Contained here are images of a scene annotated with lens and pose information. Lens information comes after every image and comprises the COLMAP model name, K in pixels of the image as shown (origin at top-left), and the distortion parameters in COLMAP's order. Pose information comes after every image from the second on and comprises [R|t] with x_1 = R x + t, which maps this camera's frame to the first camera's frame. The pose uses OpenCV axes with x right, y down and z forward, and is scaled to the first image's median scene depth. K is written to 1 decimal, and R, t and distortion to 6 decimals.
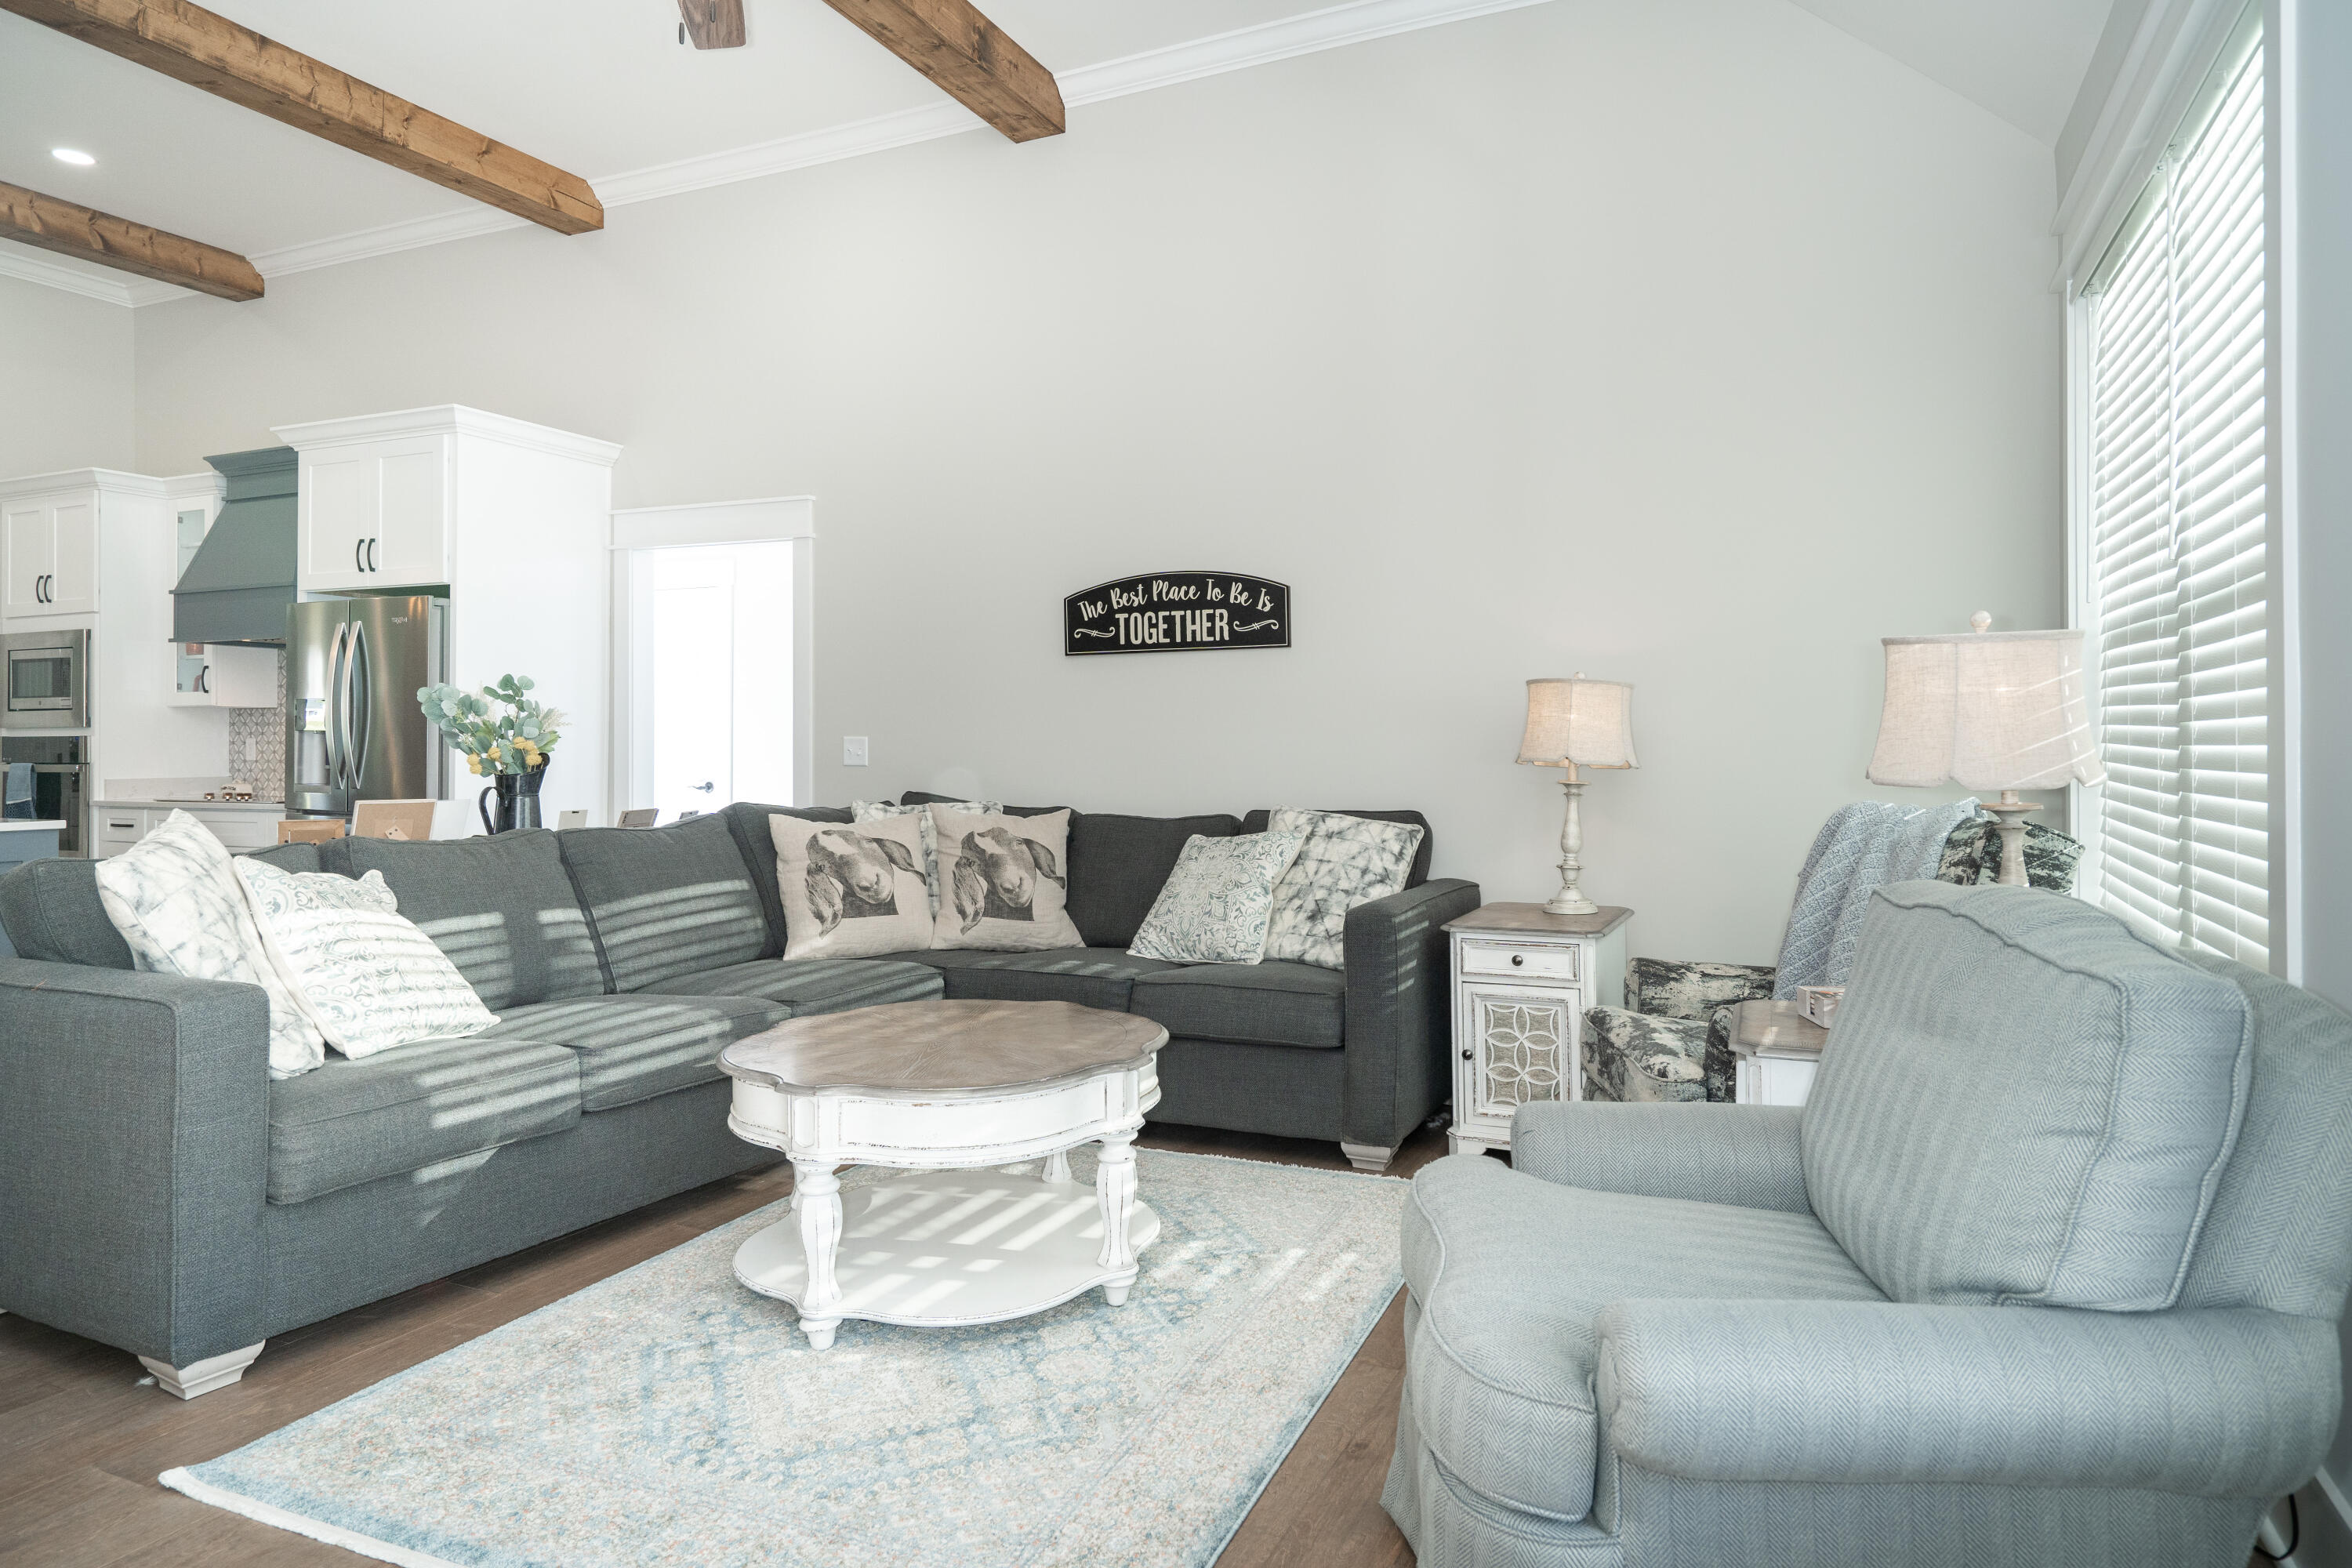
lens RADIAL K [[1319.1, 0, 1187.4], [0, 1319.1, 733.6], [0, 0, 1]] dist [-0.004957, 0.005252]
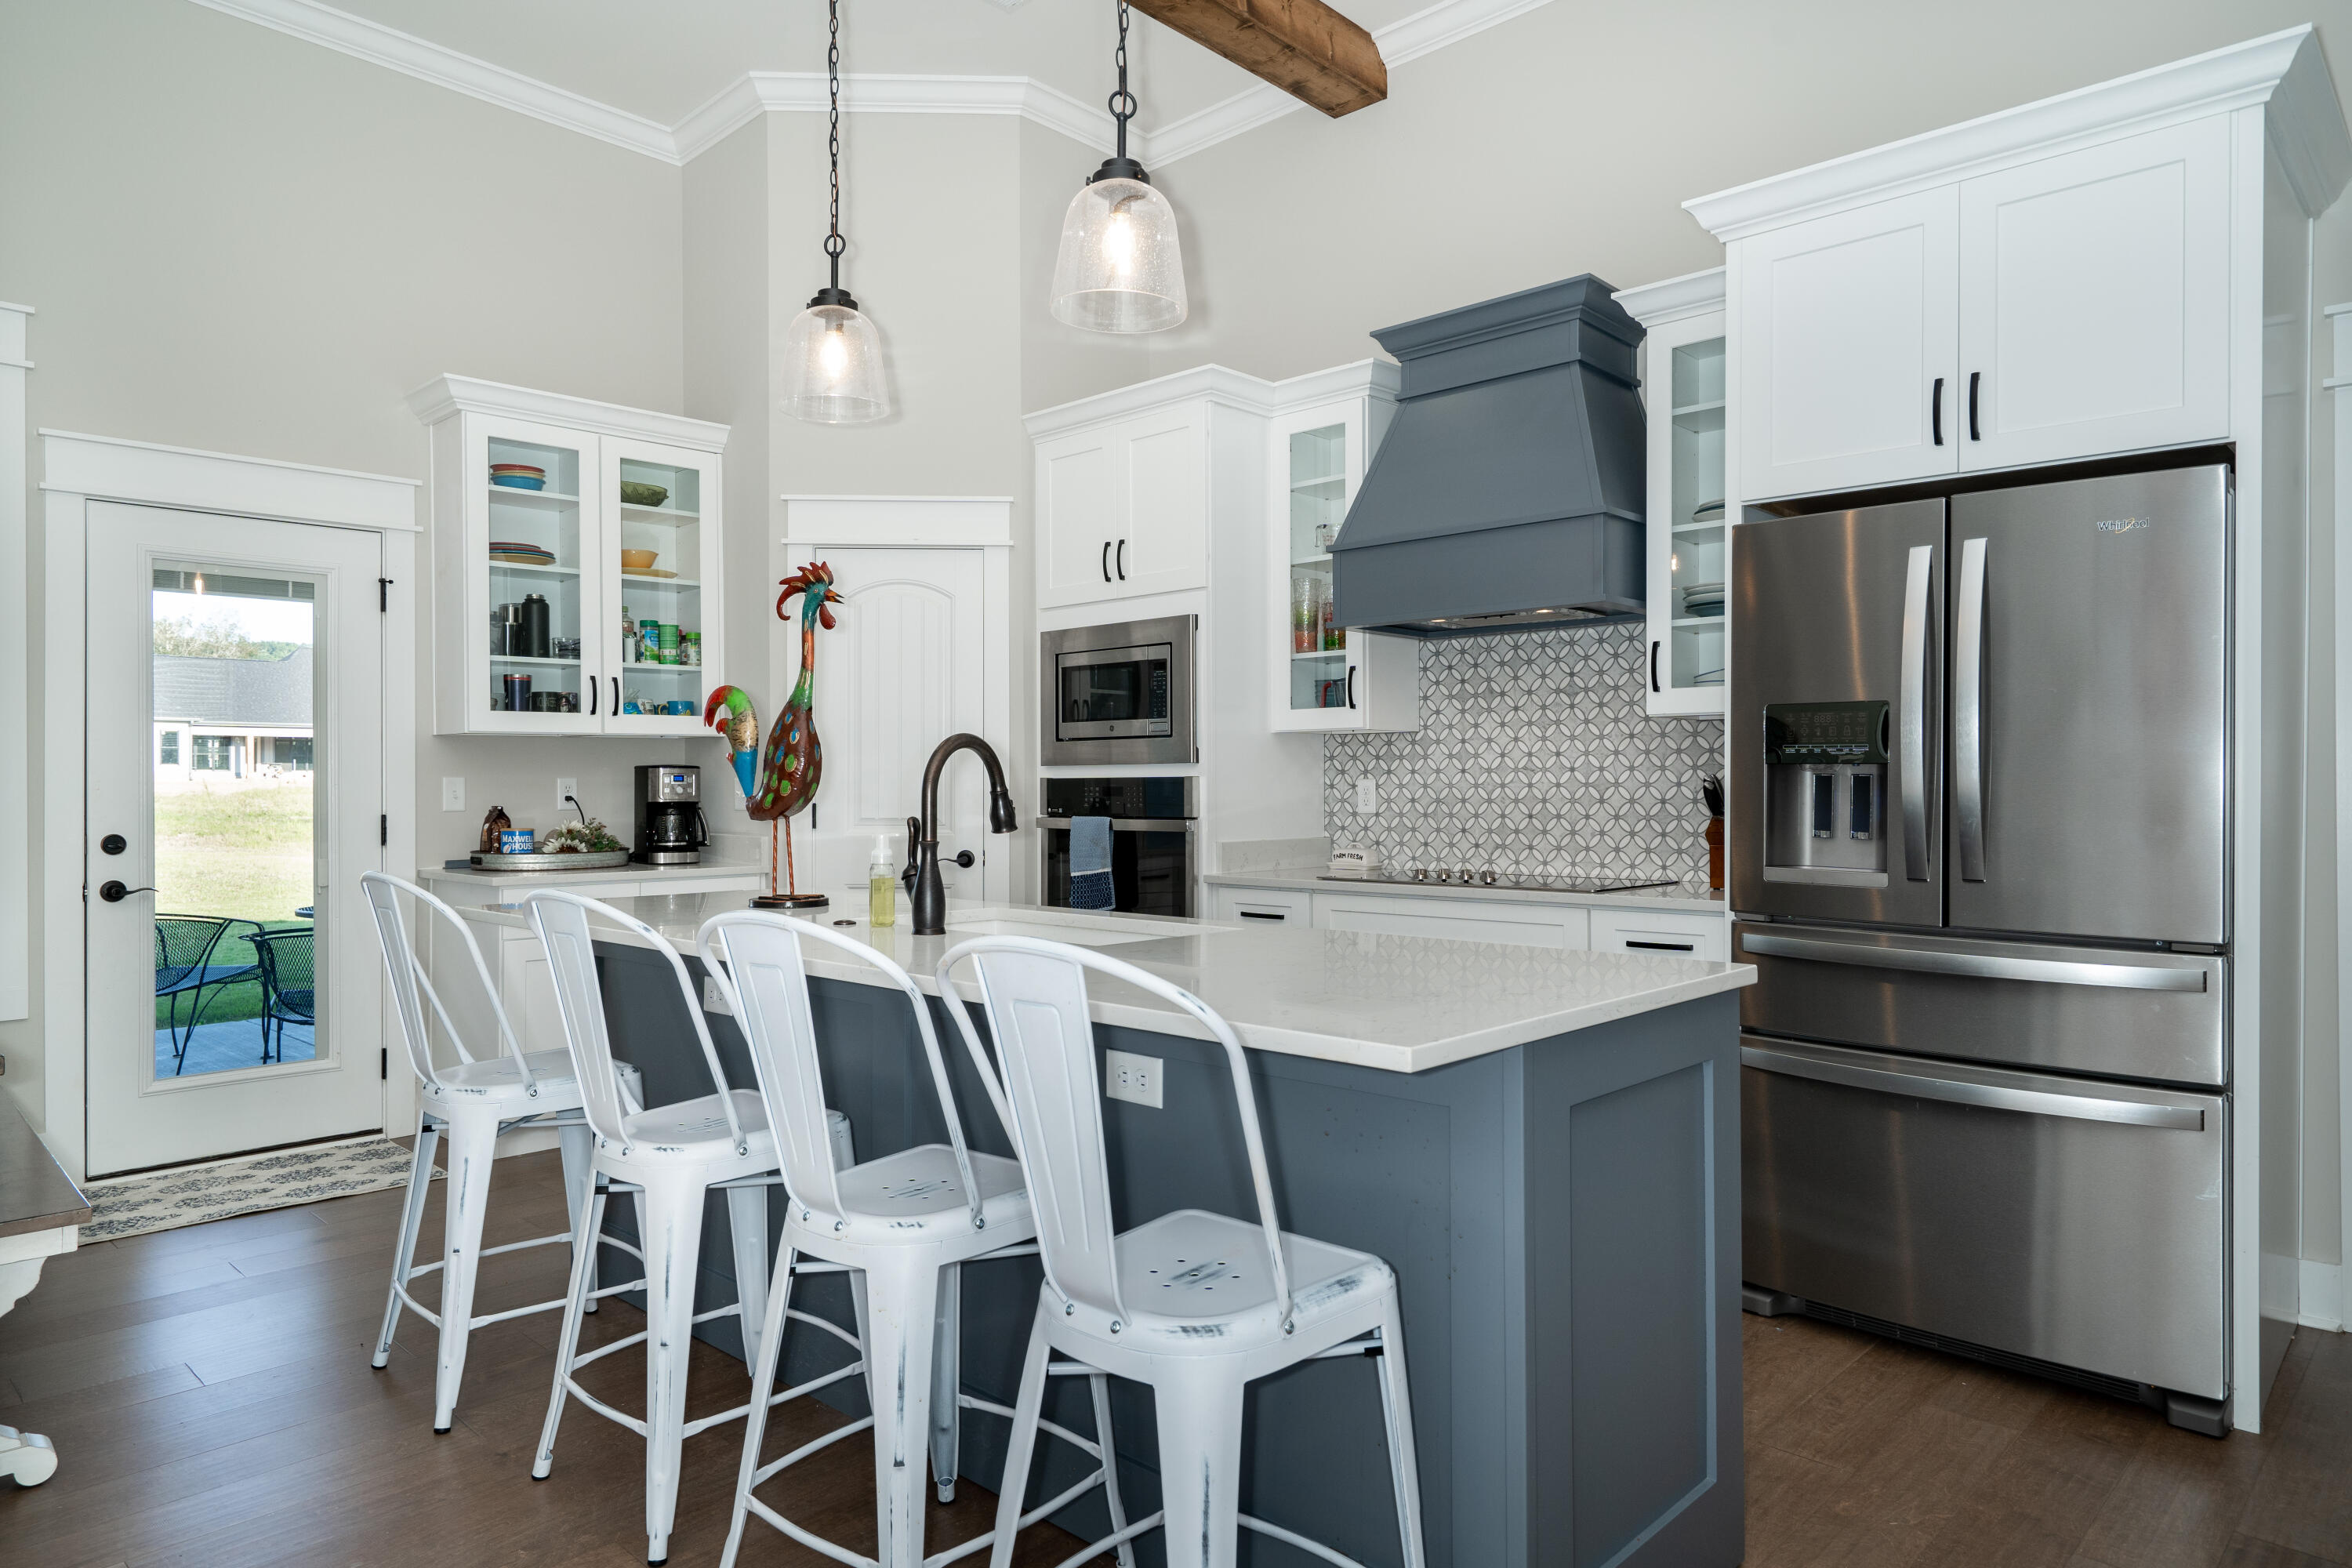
lens RADIAL K [[1459.8, 0, 1177.2], [0, 1459.8, 774.4], [0, 0, 1]] dist [0.009616, 0.004650]
pose [[0.934719, -0.002024, -0.355382, -4.215274], [0.003441, 0.999988, 0.003356, -0.013375], [0.355371, -0.004360, 0.934715, 2.264848]]
